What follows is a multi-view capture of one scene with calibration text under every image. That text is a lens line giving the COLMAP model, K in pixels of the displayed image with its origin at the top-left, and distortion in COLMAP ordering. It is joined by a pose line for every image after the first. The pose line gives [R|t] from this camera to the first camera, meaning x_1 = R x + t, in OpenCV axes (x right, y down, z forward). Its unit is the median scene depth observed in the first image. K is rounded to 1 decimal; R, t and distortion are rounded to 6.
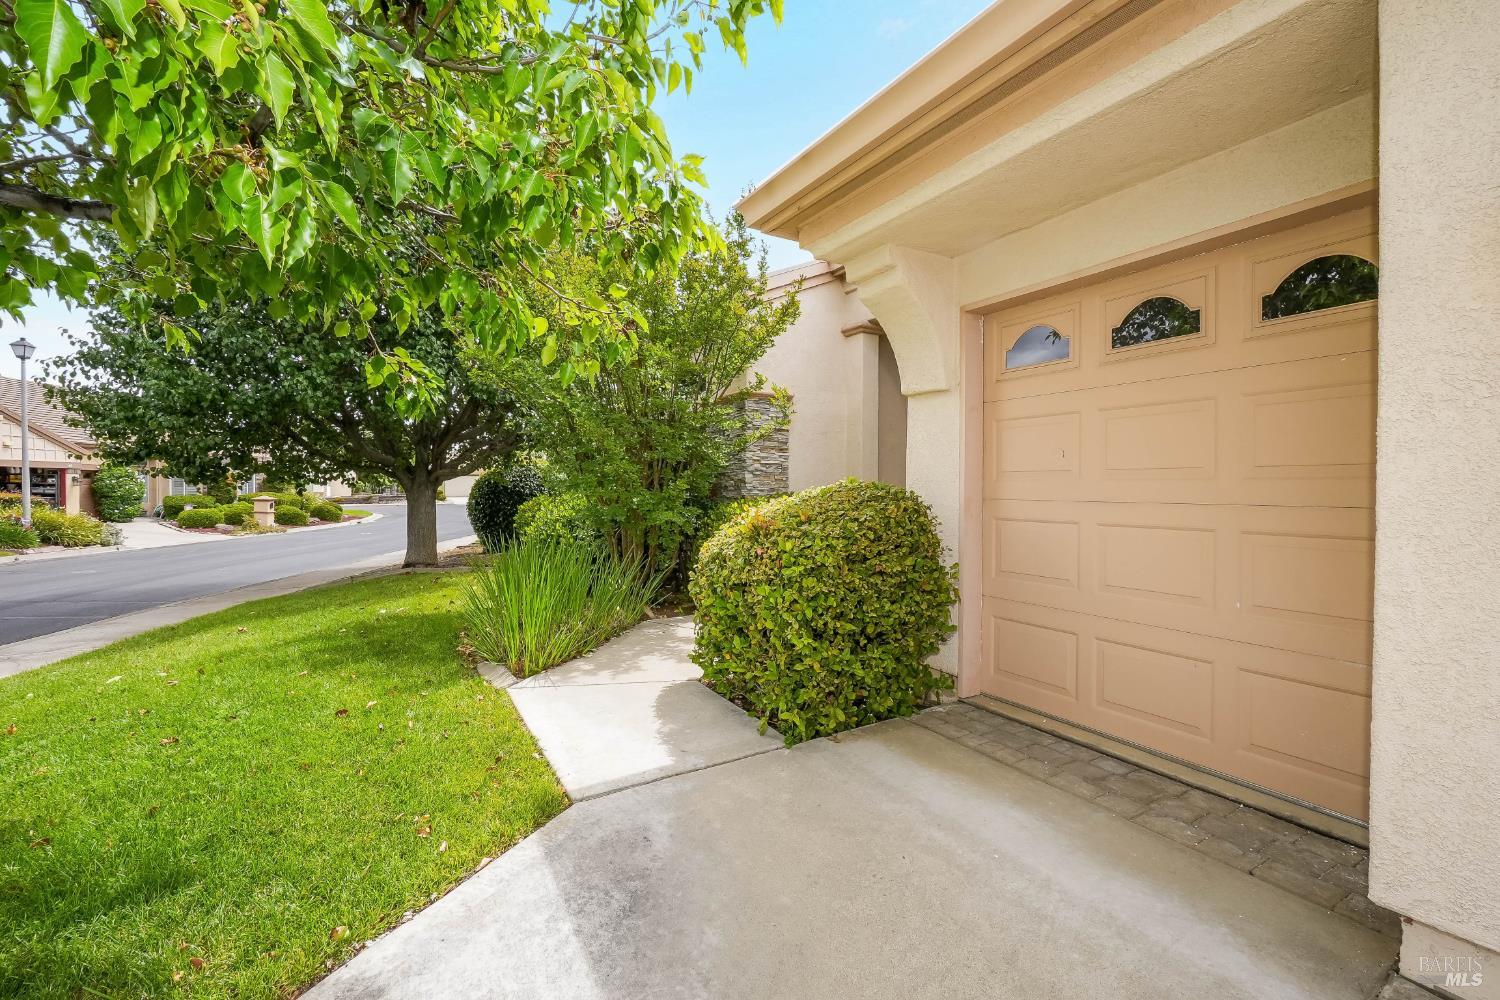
lens RADIAL K [[652.3, 0, 744.1], [0, 652.3, 505.8], [0, 0, 1]] dist [-0.001448, 0.001366]
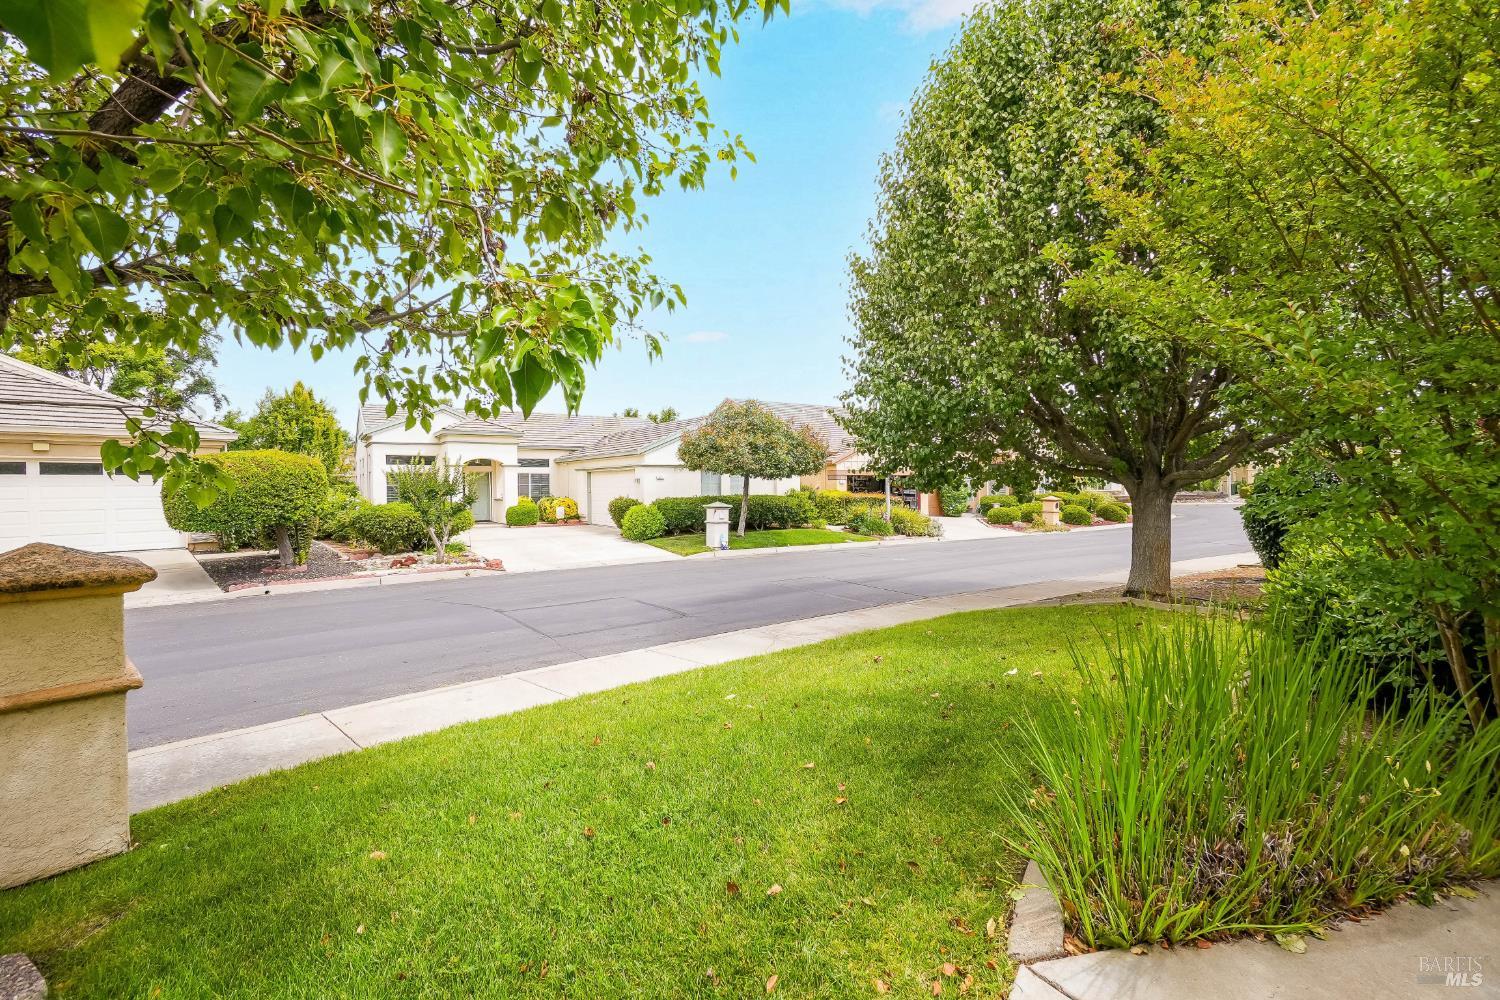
lens RADIAL K [[652.3, 0, 761.6], [0, 652.3, 488.3], [0, 0, 1]] dist [-0.001448, 0.001366]
pose [[0.454620, -0.007915, -0.890650, -0.007364], [-0.010122, 0.999850, -0.014052, -0.012105], [0.890628, 0.015403, 0.454472, 0.145638]]
